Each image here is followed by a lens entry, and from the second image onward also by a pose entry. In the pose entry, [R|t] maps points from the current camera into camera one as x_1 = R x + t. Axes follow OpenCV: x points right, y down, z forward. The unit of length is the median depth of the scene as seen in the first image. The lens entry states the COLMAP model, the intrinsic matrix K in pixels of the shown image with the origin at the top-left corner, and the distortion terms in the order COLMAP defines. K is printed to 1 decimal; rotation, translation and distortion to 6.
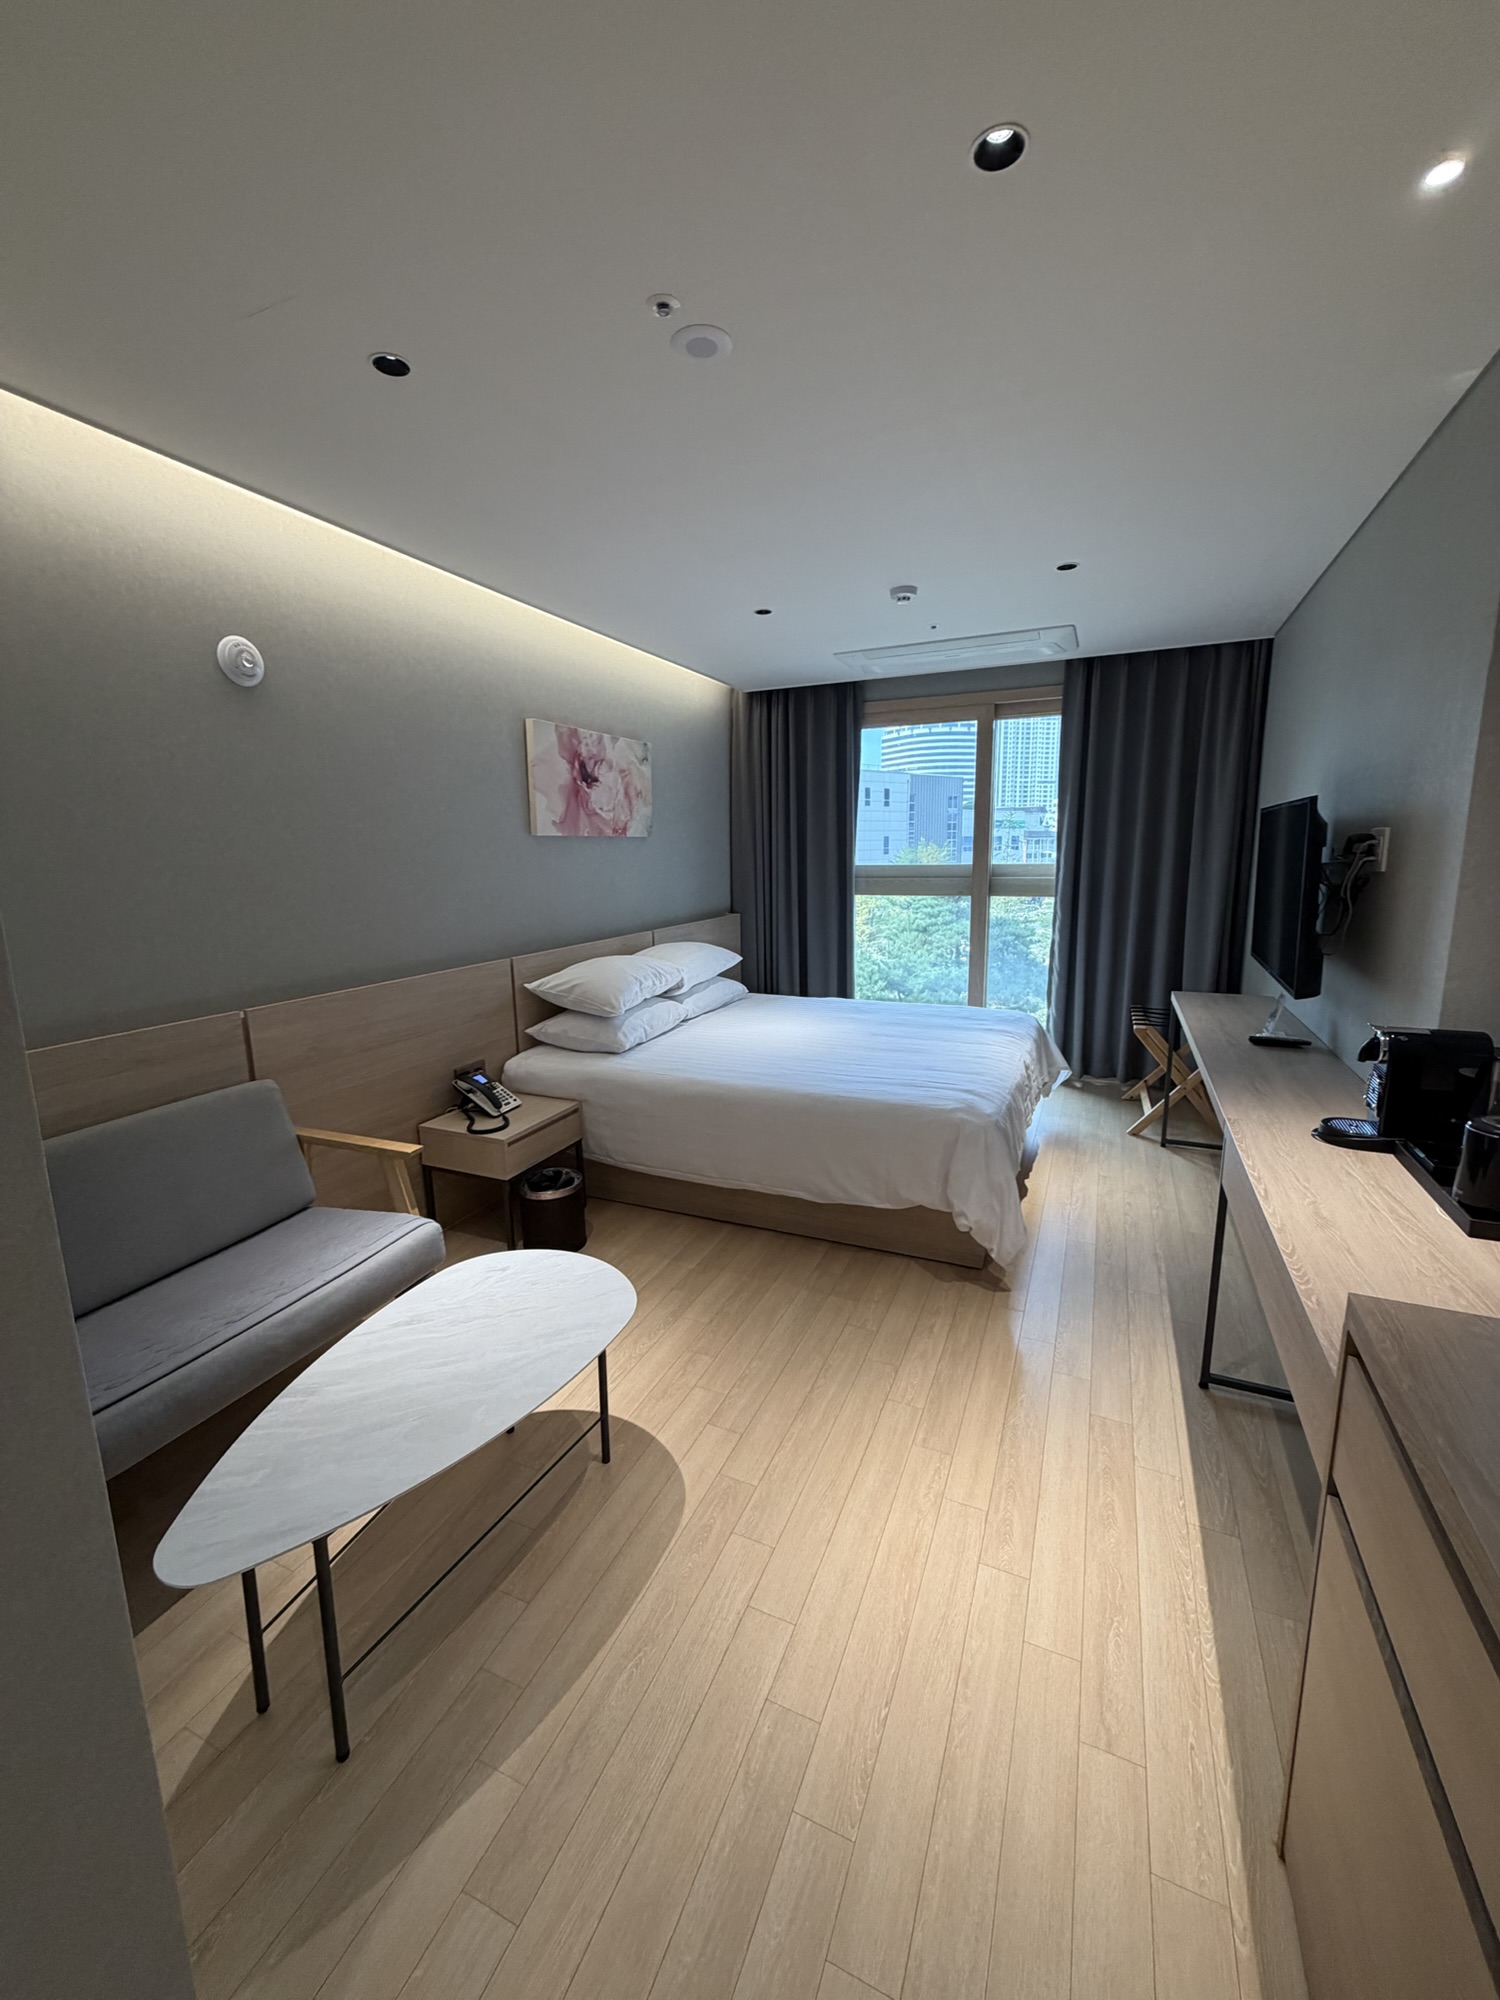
lens RADIAL K [[810.6, 0, 745.3], [0, 810.6, 992.1], [0, 0, 1]] dist [-0.002200, -0.000108]
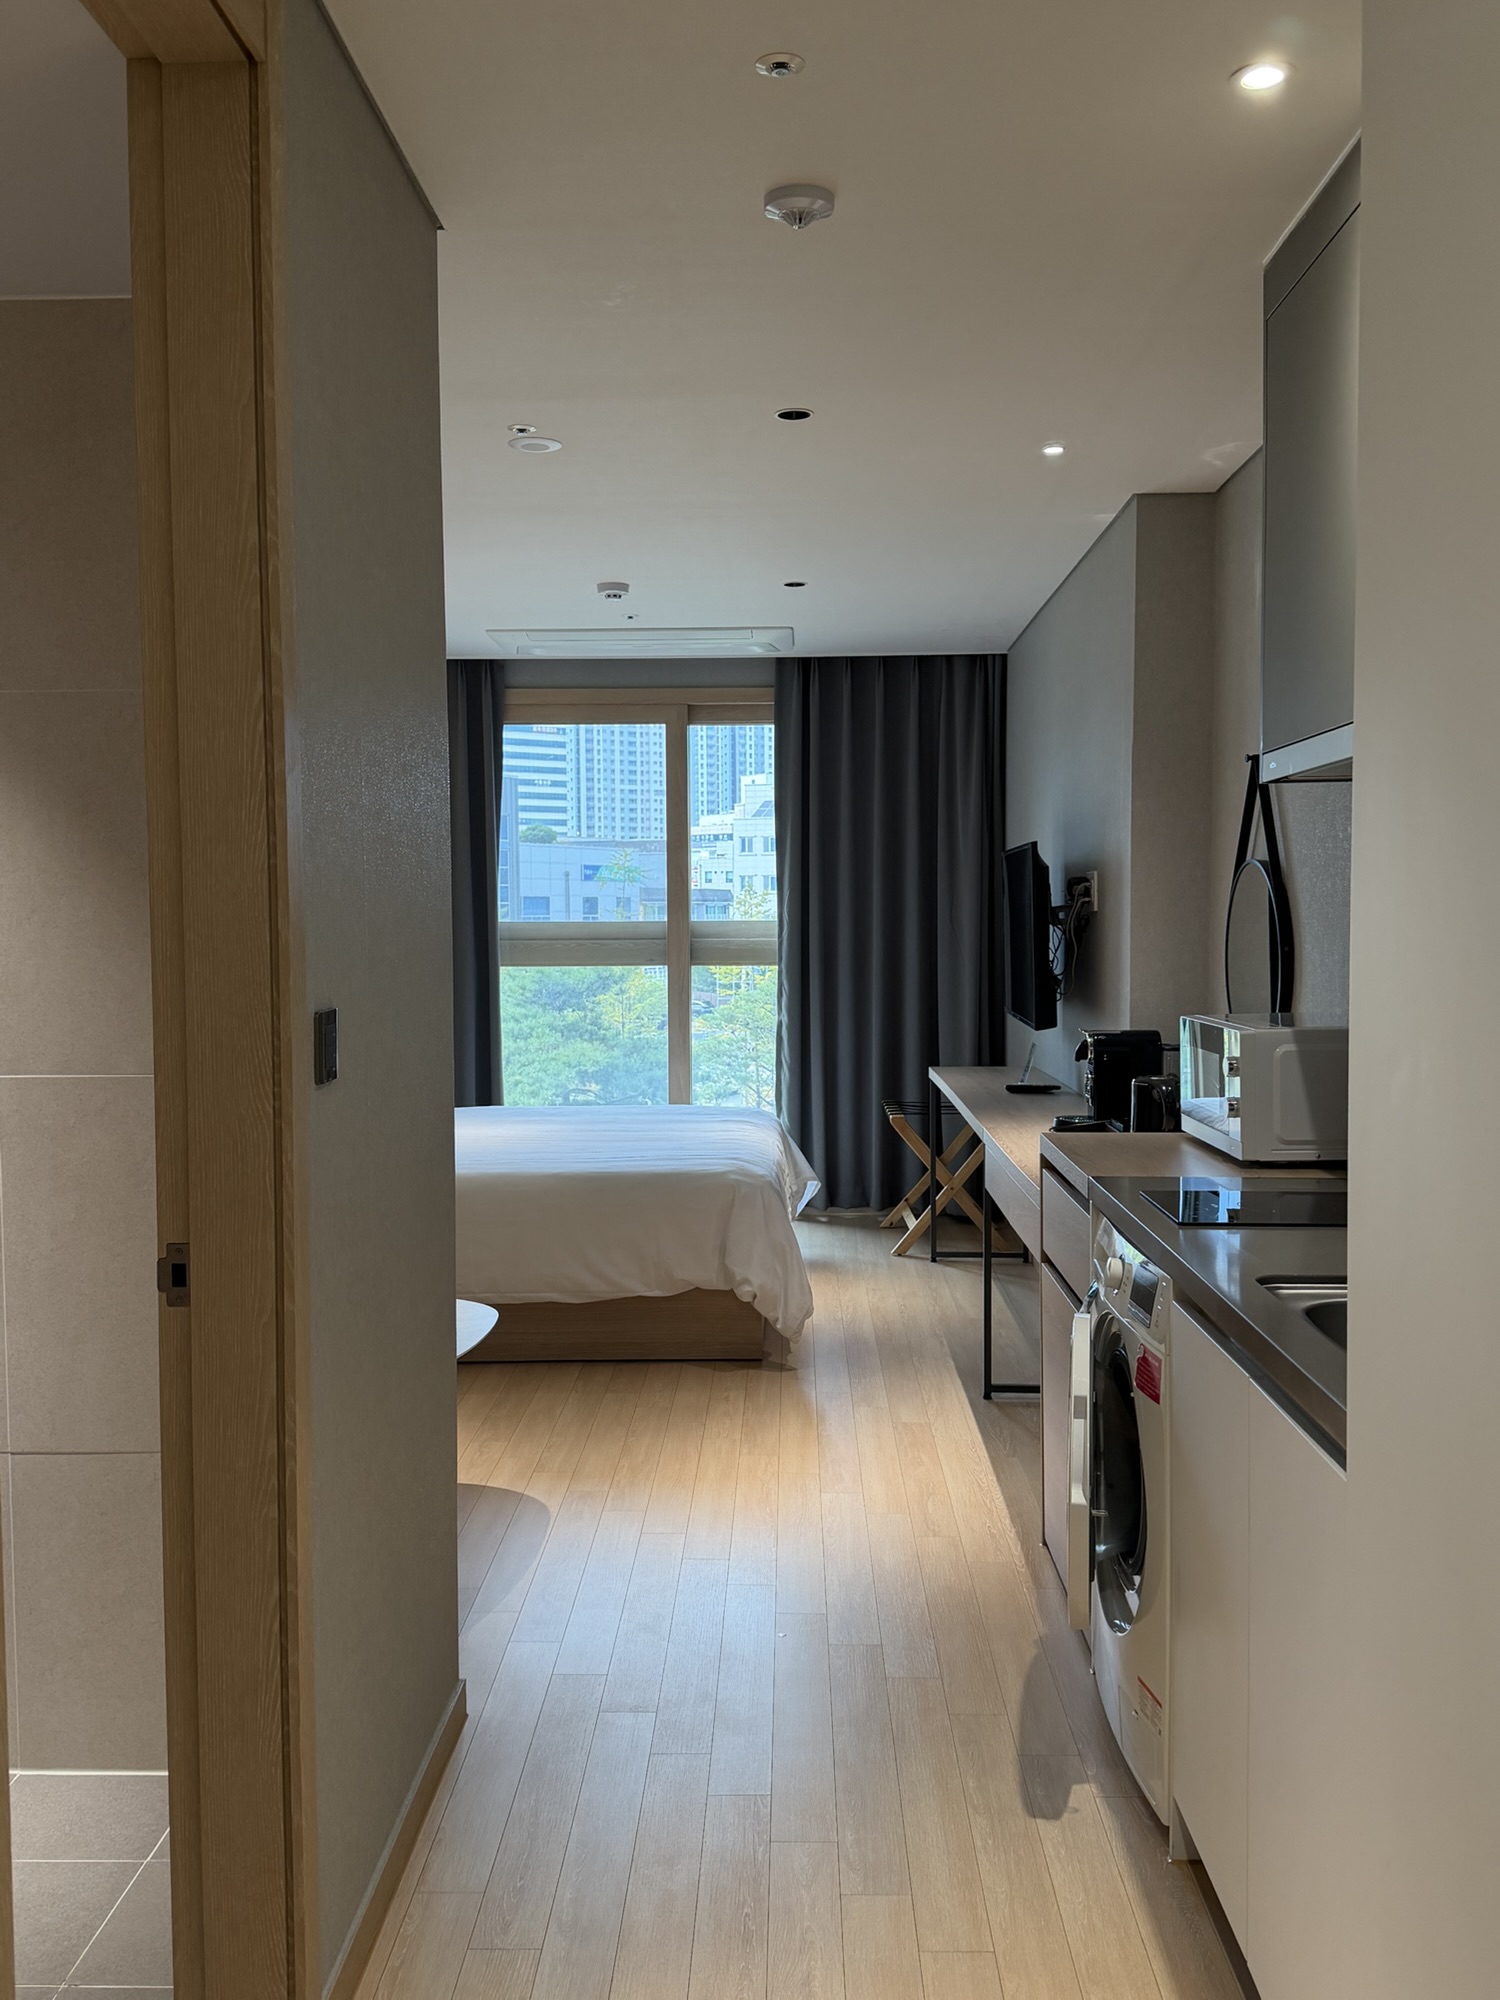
lens RADIAL K [[1743.4, 0, 751.7], [0, 1743.4, 1002.3], [0, 0, 1]] dist [0.109196, 0.000081]
pose [[0.924417, -0.011013, 0.381224, -0.295362], [0.059789, 0.991408, -0.116341, 0.120266], [-0.376667, 0.130341, 0.917133, -0.530710]]
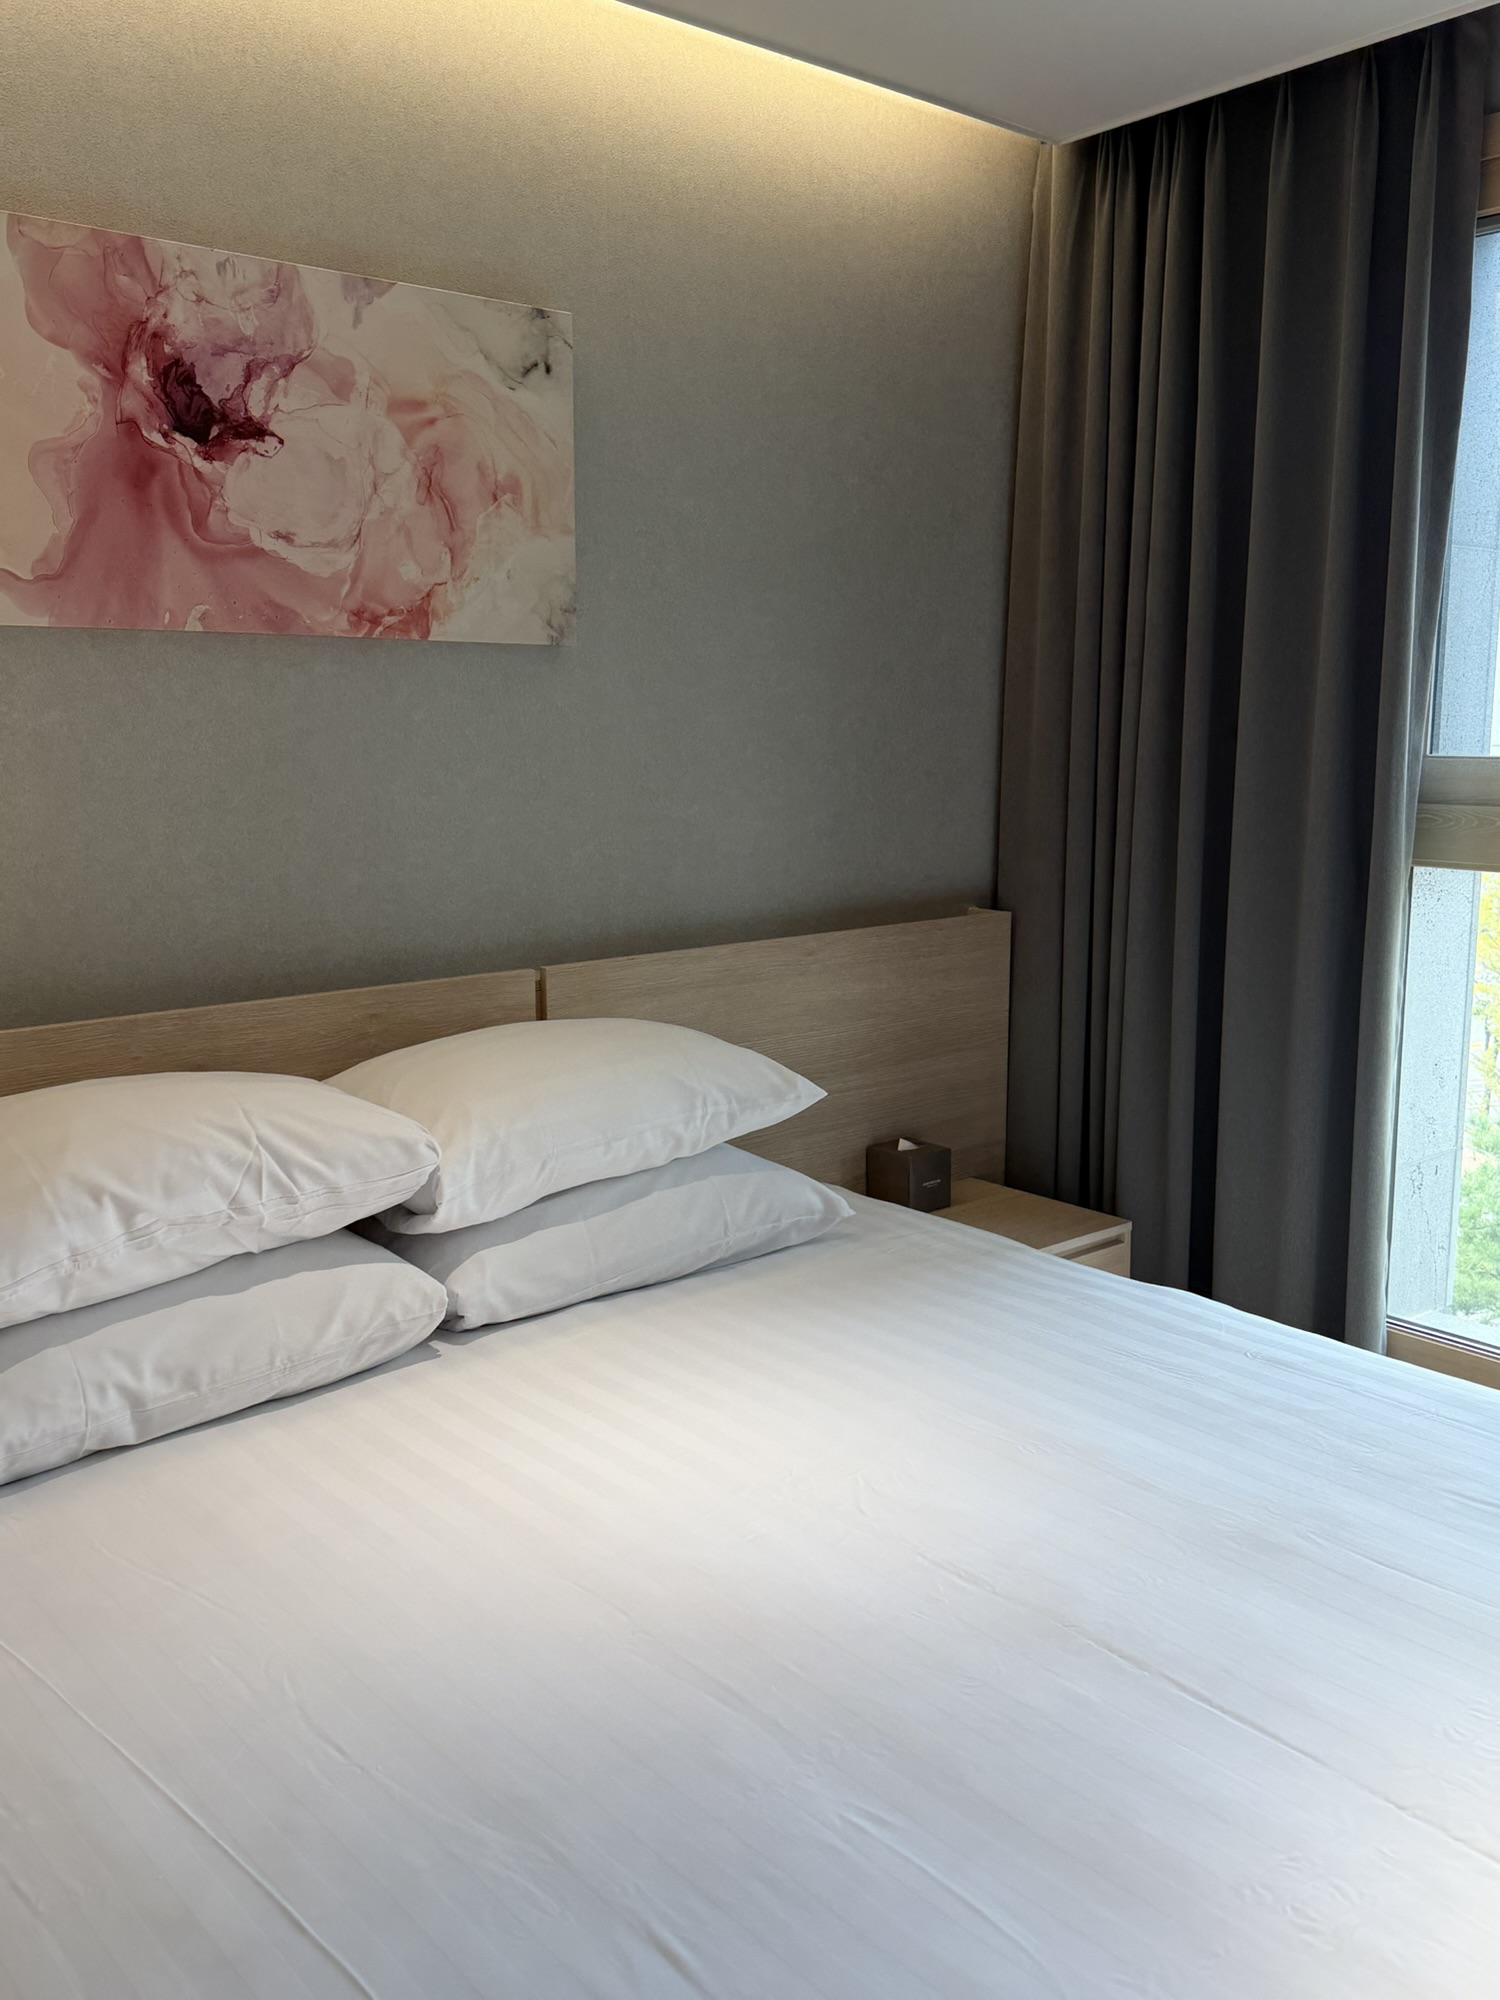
lens RADIAL K [[1620.3, 0, 748.7], [0, 1620.3, 1005.7], [0, 0, 1]] dist [0.013124, -0.008189]
pose [[0.896085, 0.099070, -0.432686, 0.231962], [-0.093667, 0.995028, 0.033844, -0.099296], [0.433887, 0.010201, 0.900909, 0.571461]]
